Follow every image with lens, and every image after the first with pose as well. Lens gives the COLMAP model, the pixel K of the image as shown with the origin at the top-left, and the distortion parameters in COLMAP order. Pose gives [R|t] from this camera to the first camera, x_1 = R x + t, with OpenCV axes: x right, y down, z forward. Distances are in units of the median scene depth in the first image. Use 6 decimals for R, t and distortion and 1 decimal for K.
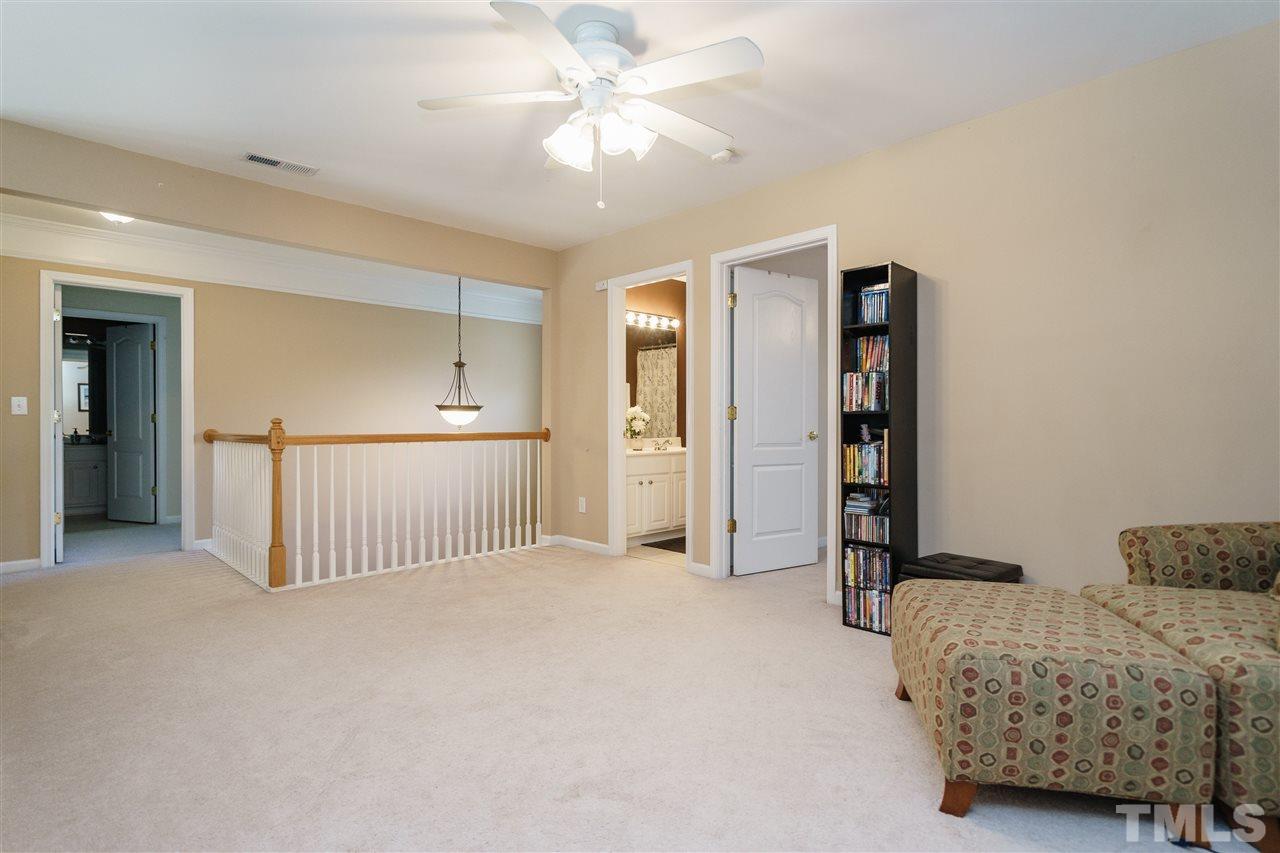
lens RADIAL K [[643.7, 0, 640.0], [0, 643.7, 426.5], [0, 0, 1]] dist [-0.001751, -0.000116]
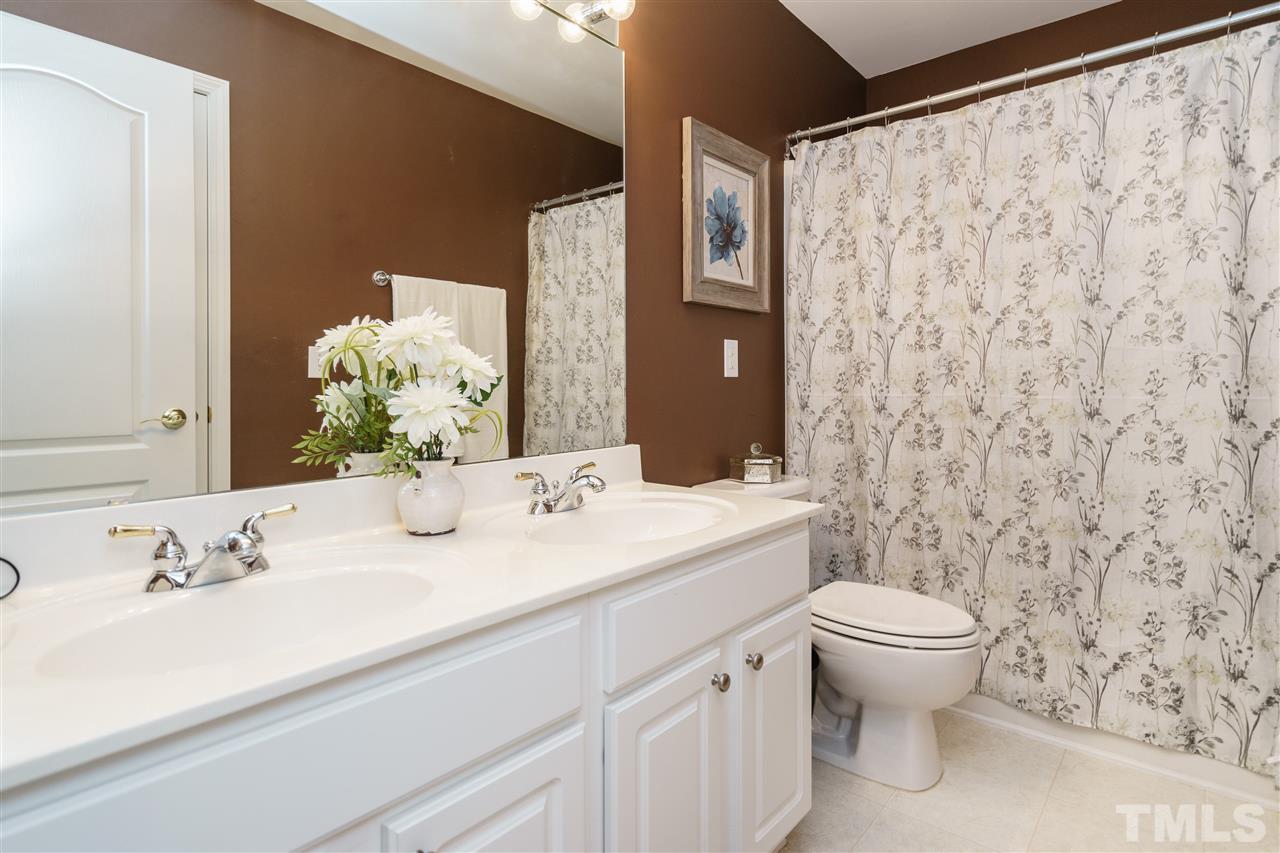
lens RADIAL K [[661.7, 0, 640.0], [0, 661.7, 384.1], [0, 0, 1]] dist [-0.000387, 0.000043]
pose [[0.996868, -0.001883, 0.079066, 0.033924], [0.002387, 0.999977, -0.006281, -0.006315], [-0.079053, 0.006450, 0.996850, 0.594234]]
